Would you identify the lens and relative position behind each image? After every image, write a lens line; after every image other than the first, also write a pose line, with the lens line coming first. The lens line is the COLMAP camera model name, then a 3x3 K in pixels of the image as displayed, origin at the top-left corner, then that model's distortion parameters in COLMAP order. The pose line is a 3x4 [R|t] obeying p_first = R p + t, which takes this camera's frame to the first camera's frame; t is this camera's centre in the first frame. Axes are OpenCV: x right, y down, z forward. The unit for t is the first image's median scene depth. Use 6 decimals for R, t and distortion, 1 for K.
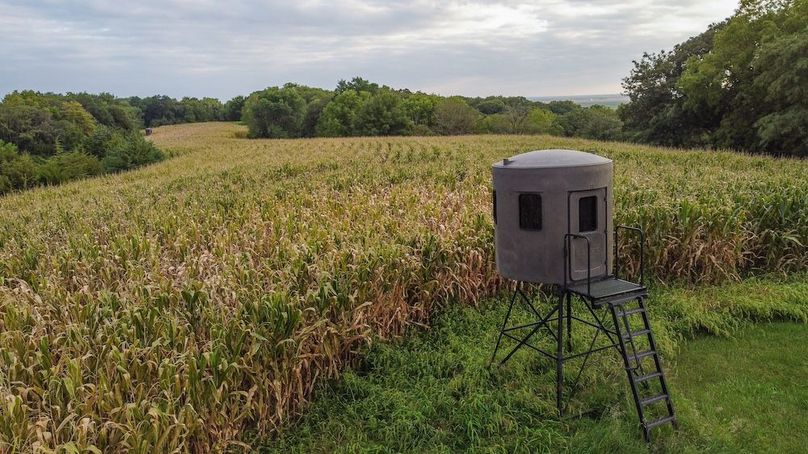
lens RADIAL K [[630.7, 0, 404.0], [0, 630.7, 227.0], [0, 0, 1]] dist [-0.005264, -0.002621]
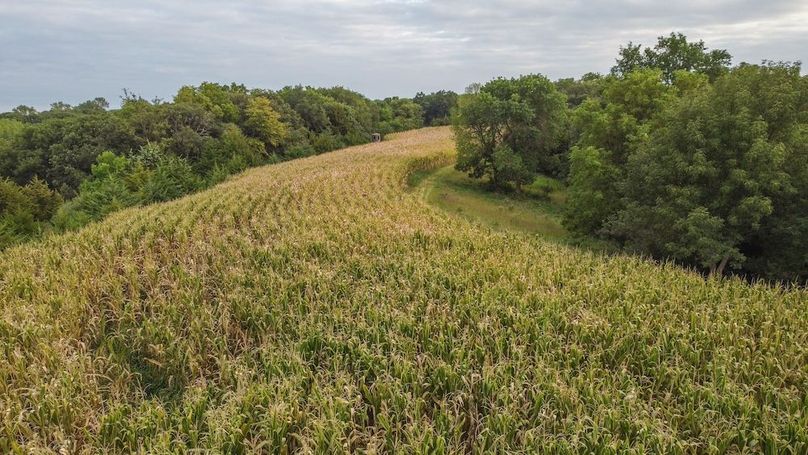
lens RADIAL K [[549.7, 0, 404.0], [0, 549.7, 227.5], [0, 0, 1]] dist [-0.005803, -0.001126]
pose [[0.856294, 0.117880, -0.502856, -0.007547], [-0.099558, 0.993019, 0.063250, -0.029191], [0.506802, -0.004097, 0.862053, 0.145425]]
